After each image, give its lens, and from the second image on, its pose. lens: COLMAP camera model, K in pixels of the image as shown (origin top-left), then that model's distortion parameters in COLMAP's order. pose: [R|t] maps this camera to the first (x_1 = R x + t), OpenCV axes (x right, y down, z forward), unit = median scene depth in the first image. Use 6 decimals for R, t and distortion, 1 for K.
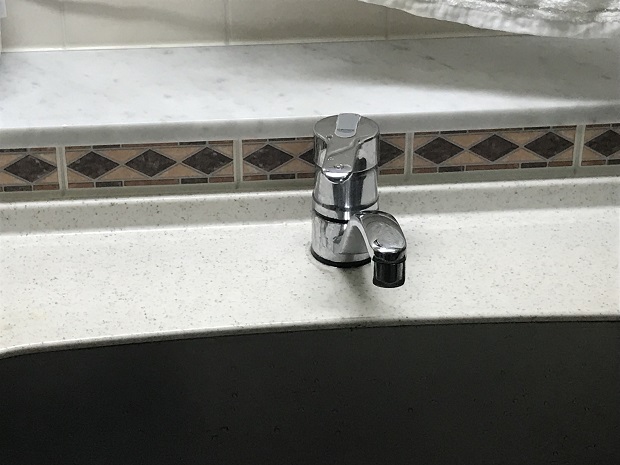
lens RADIAL K [[1623.4, 0, 310.0], [0, 1623.4, 232.5], [0, 0, 1]] dist [0.055327, -1.017636]
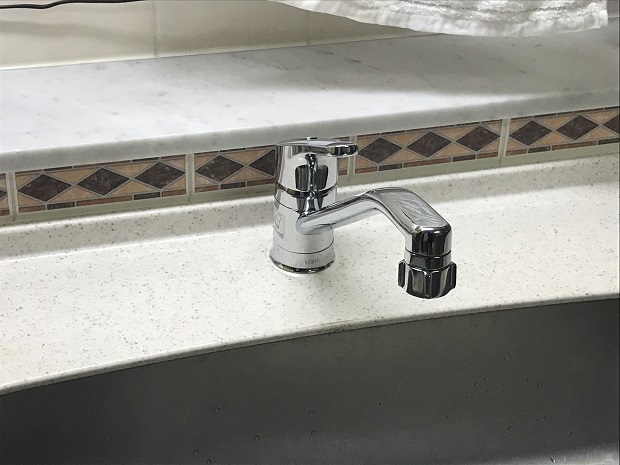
lens RADIAL K [[1267.8, 0, 310.0], [0, 1267.8, 232.5], [0, 0, 1]] dist [0.048795, -0.011599]
pose [[0.972528, -0.077938, 0.219353, -0.147625], [0.067613, 0.996238, 0.054203, -0.045283], [-0.222753, -0.037883, 0.974139, 0.214158]]
